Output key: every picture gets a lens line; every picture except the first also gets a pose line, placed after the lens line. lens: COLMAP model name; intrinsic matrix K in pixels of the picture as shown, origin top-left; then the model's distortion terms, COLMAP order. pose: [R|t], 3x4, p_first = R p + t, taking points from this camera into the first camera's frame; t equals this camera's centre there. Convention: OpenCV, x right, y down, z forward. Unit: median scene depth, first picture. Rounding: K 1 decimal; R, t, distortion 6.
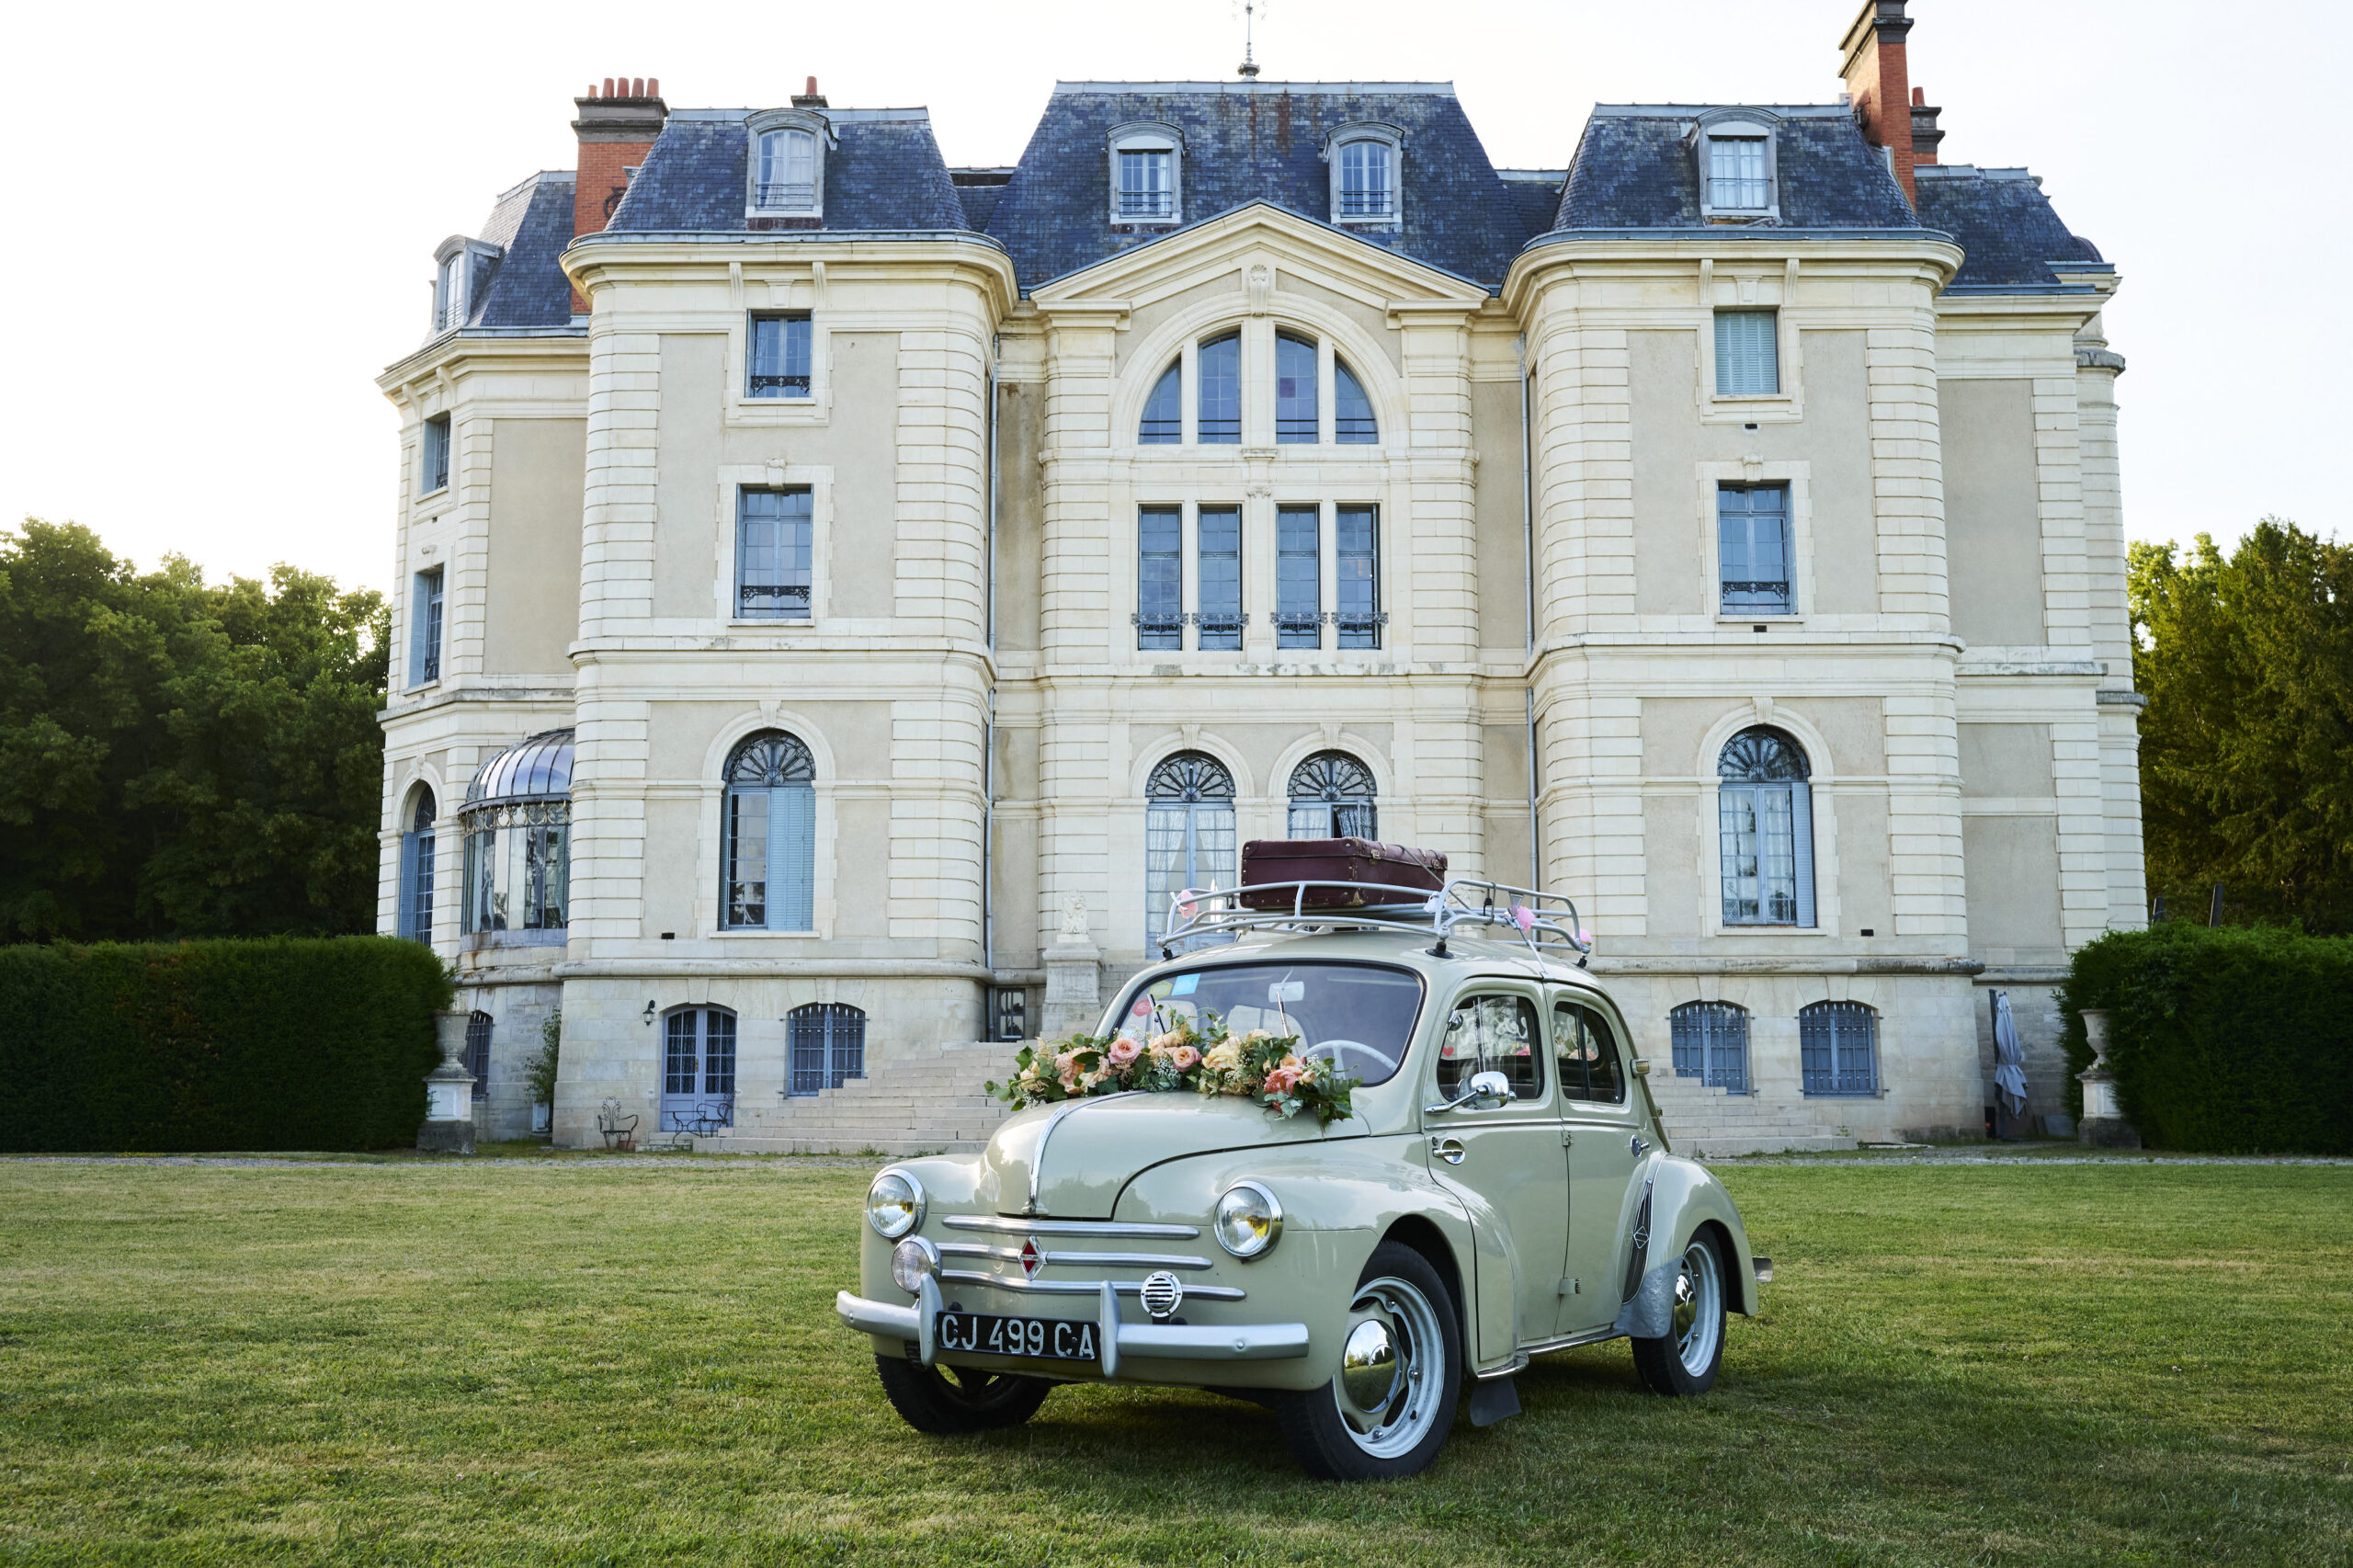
lens RADIAL K [[2272.9, 0, 1177.0], [0, 2272.9, 798.1], [0, 0, 1]] dist [-0.002968, 0.003794]
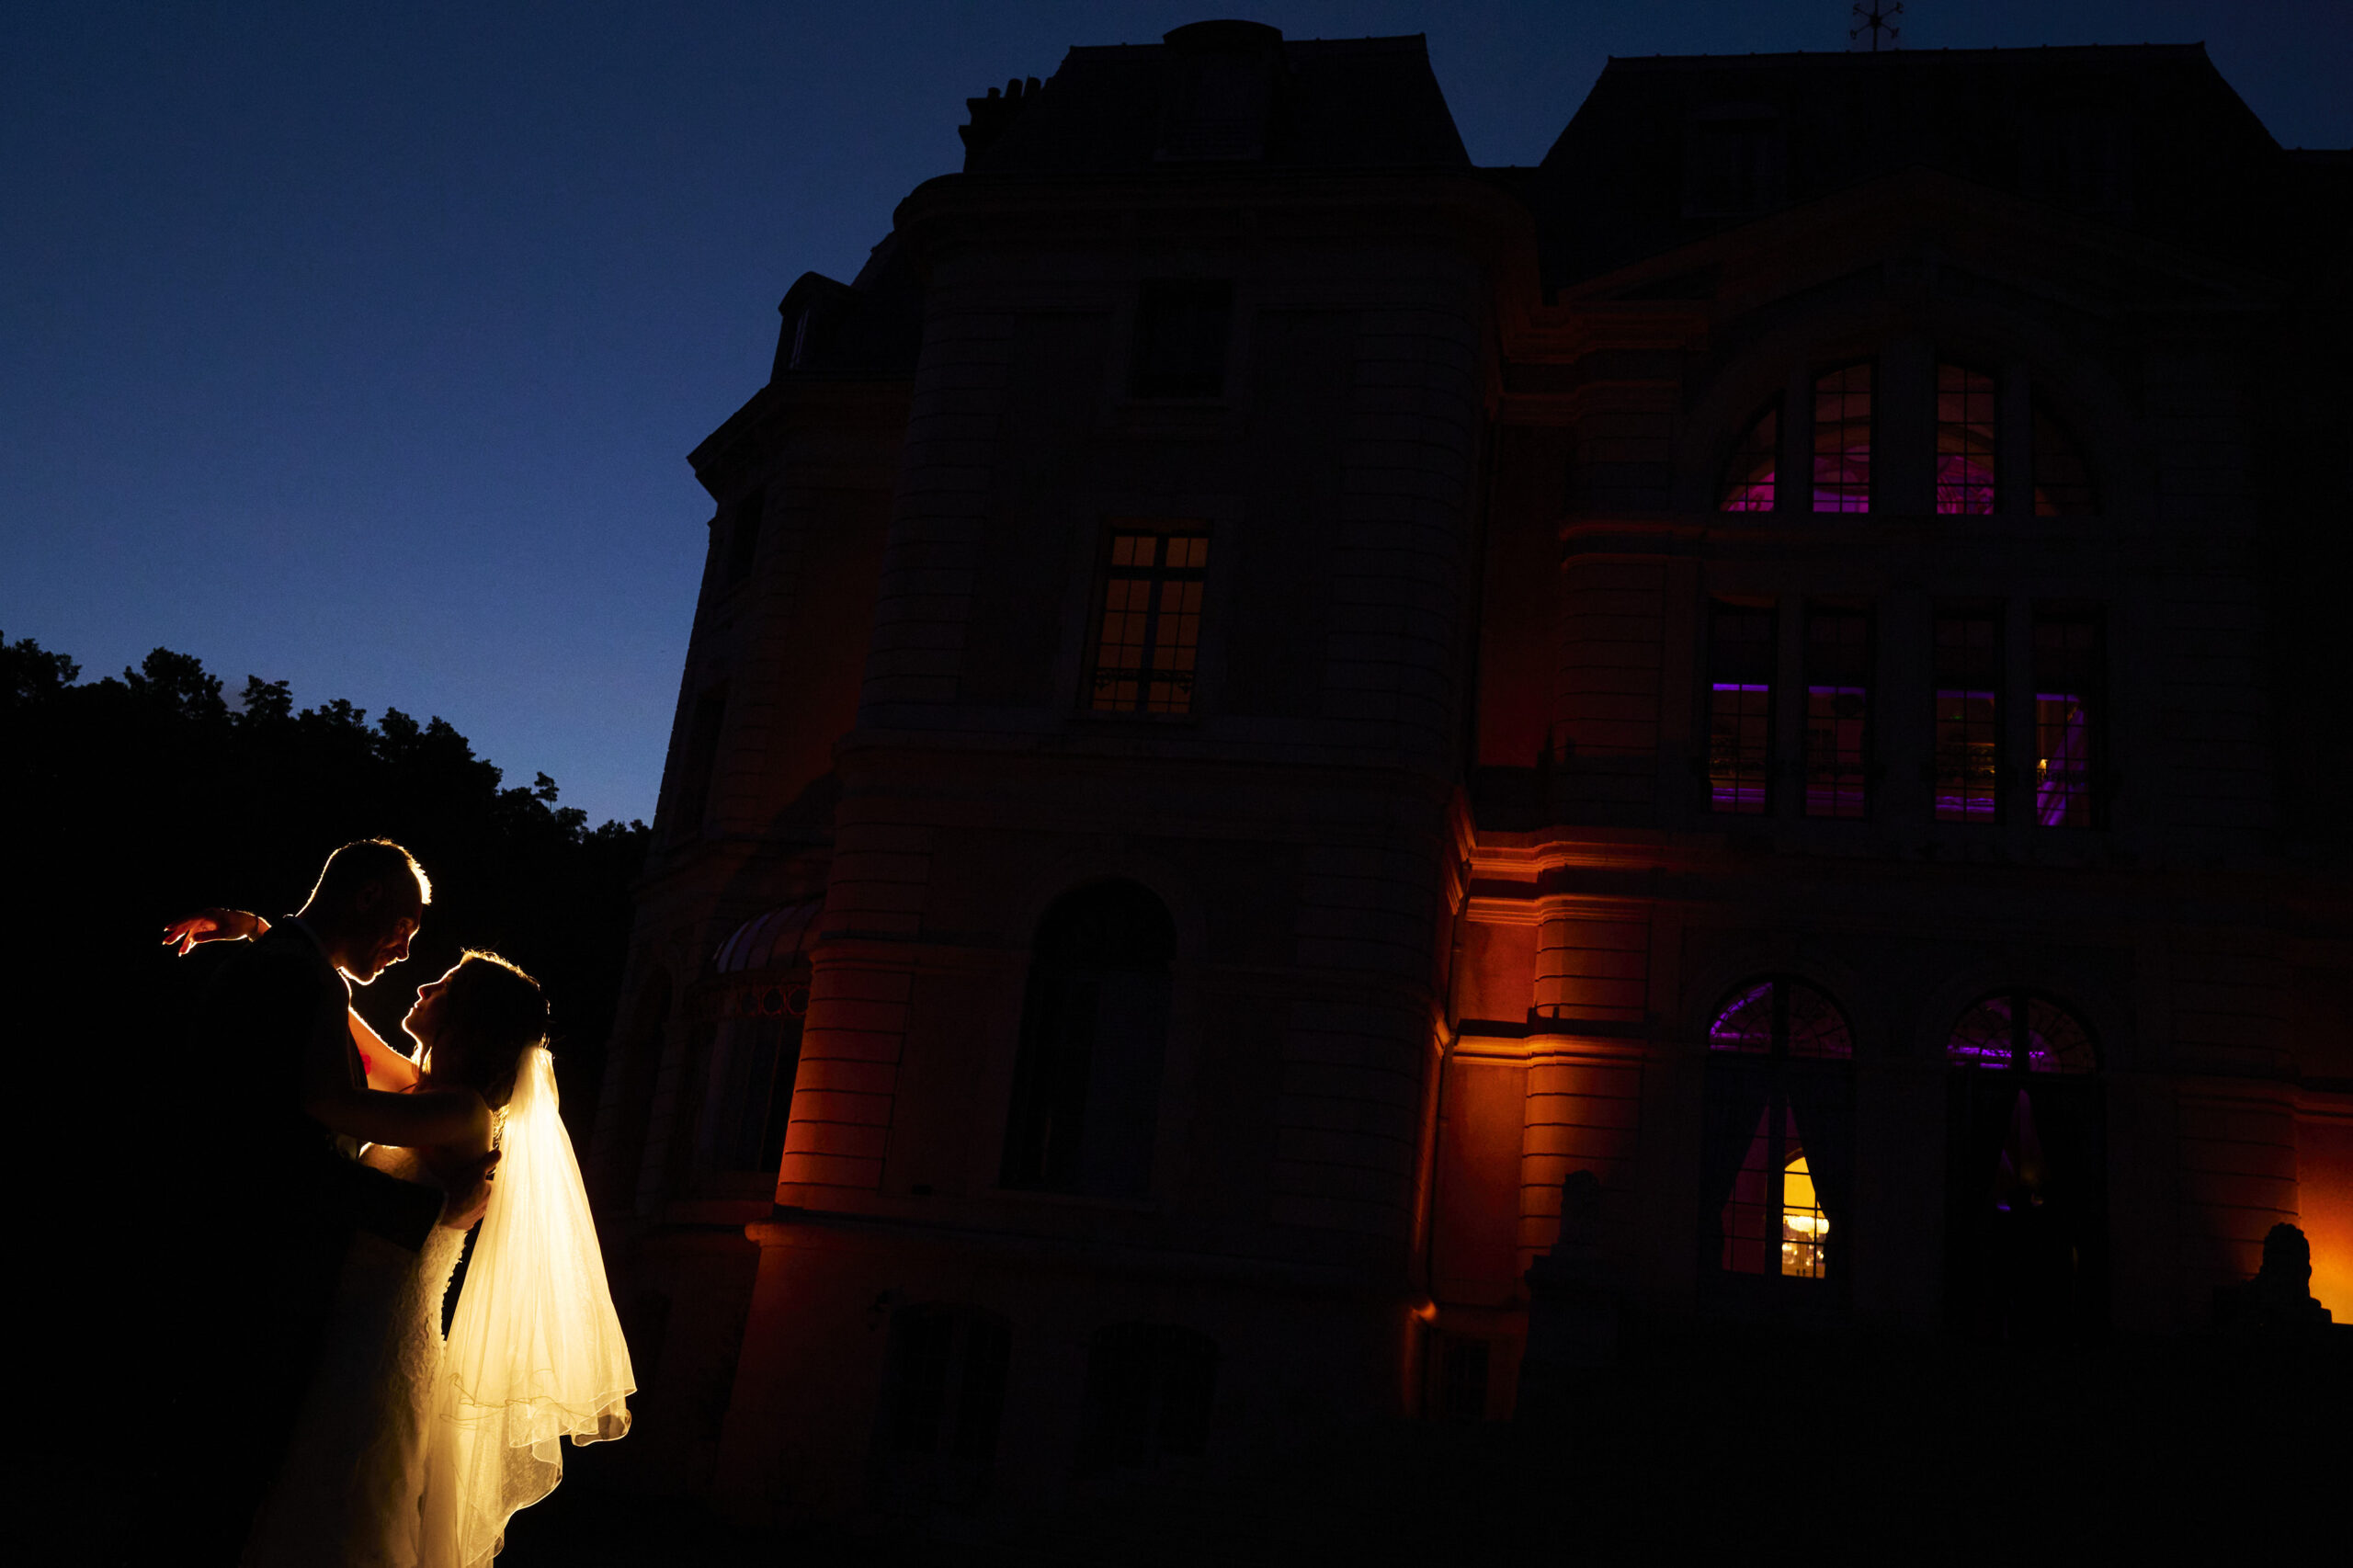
lens RADIAL K [[2231.8, 0, 1171.0], [0, 2231.8, 779.4], [0, 0, 1]] dist [-0.003556, 0.005319]
pose [[0.974724, 0.046982, -0.218416, -0.025890], [-0.086927, 0.980355, -0.177051, 0.048919], [0.205807, 0.191562, 0.959660, 0.372765]]
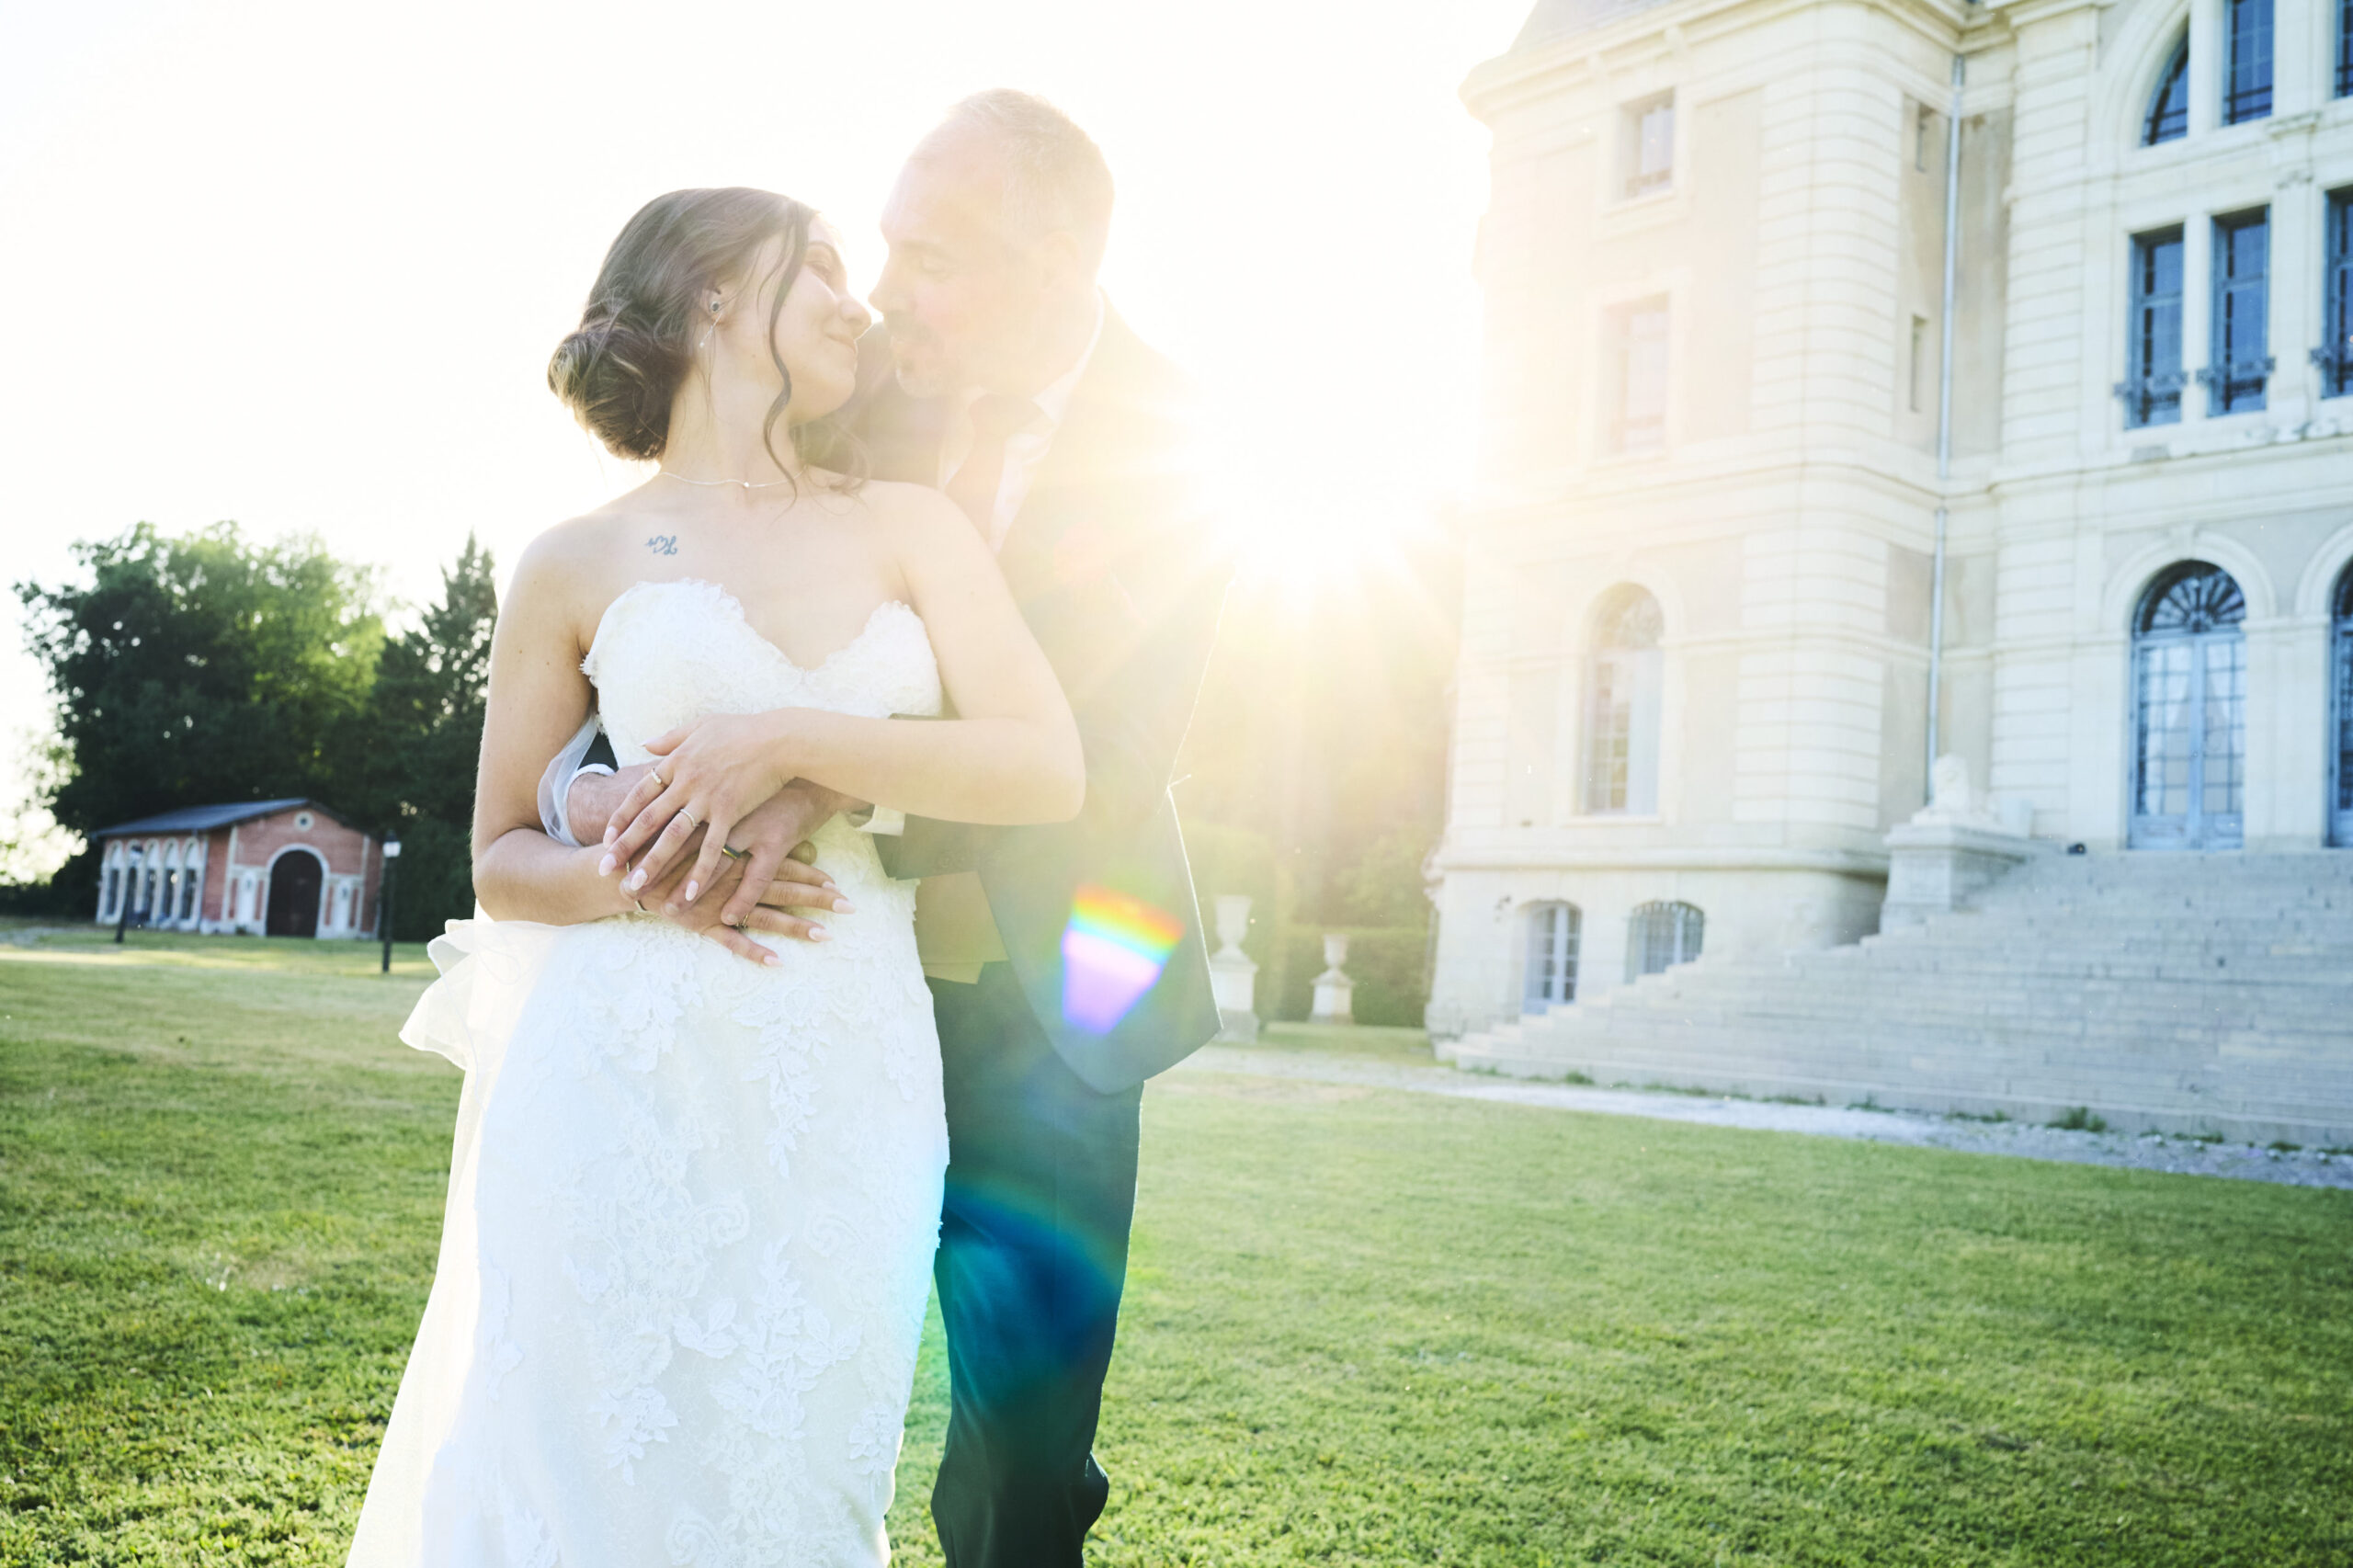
lens RADIAL K [[2231.8, 0, 1171.0], [0, 2231.8, 779.4], [0, 0, 1]] dist [-0.003556, 0.005319]
pose [[0.654247, -0.029059, -0.755723, 0.326476], [0.038965, 0.999230, -0.004689, 0.038933], [0.755277, -0.026379, 0.654875, 0.294799]]
